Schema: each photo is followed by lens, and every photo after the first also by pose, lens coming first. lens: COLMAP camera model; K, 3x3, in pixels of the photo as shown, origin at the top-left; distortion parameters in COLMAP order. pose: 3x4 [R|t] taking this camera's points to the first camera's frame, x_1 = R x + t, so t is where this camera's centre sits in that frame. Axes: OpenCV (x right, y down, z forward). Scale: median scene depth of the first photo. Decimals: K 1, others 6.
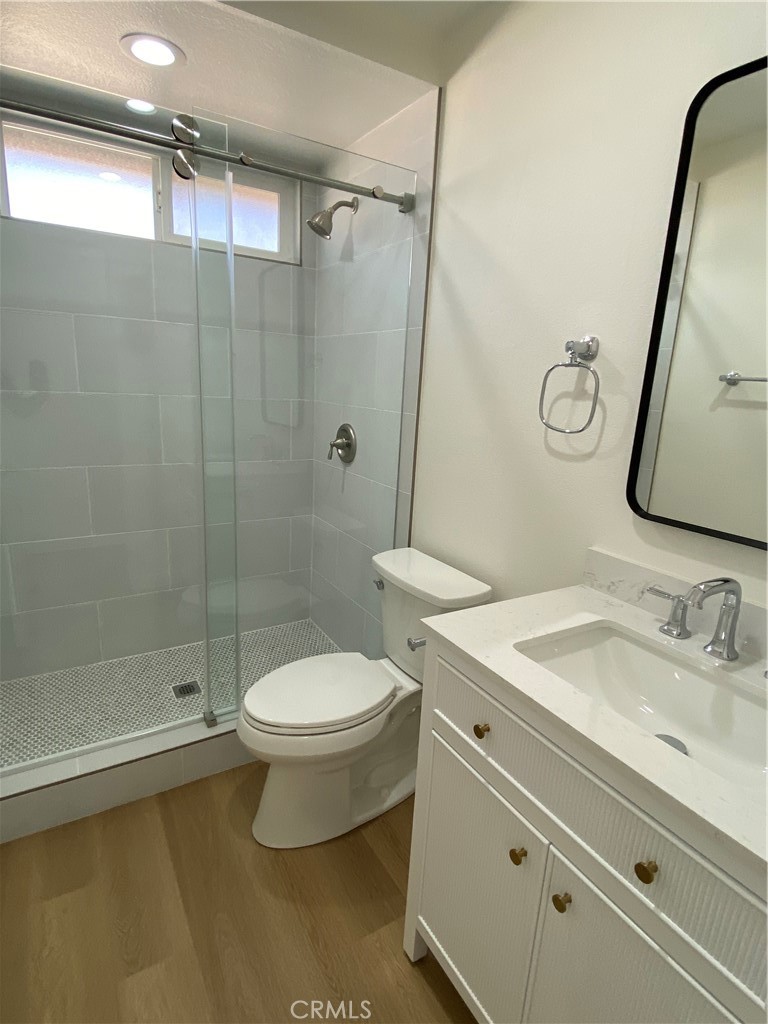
lens RADIAL K [[523.8, 0, 385.3], [0, 523.8, 510.3], [0, 0, 1]] dist [0.021174, -0.024532]
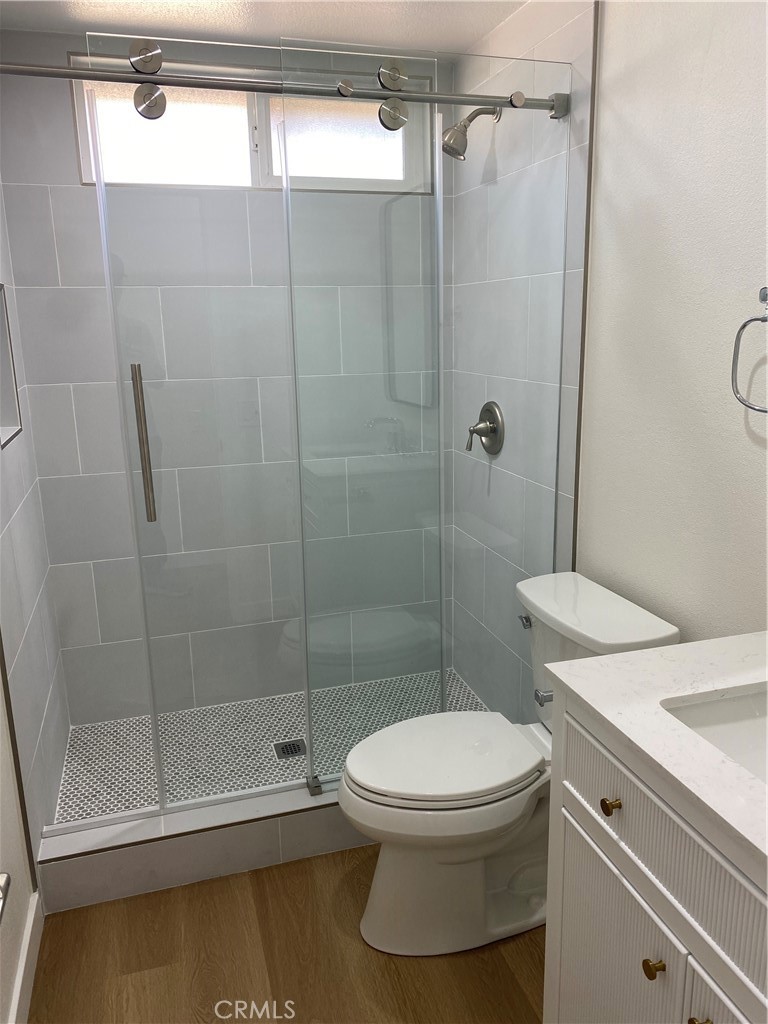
lens RADIAL K [[772.3, 0, 404.6], [0, 772.3, 503.3], [0, 0, 1]] dist [-0.018715, 0.015814]
pose [[0.969900, -0.010328, -0.243284, 0.095829], [0.006643, 0.999851, -0.015961, -0.008484], [0.243412, 0.013865, 0.969824, -0.107102]]
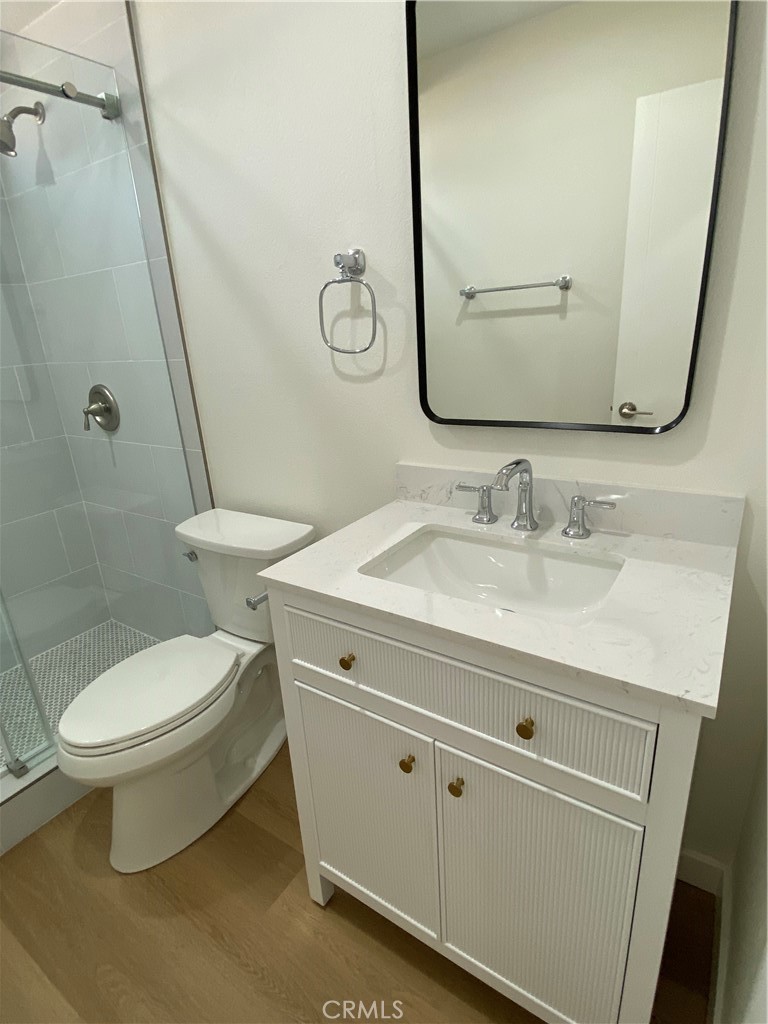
lens RADIAL K [[523.8, 0, 381.2], [0, 523.8, 506.5], [0, 0, 1]] dist [0.021174, -0.024532]
pose [[0.900771, -0.235778, 0.364721, -0.026705], [0.203538, 0.971048, 0.125056, 0.016122], [-0.383647, -0.038412, 0.922681, 0.049656]]
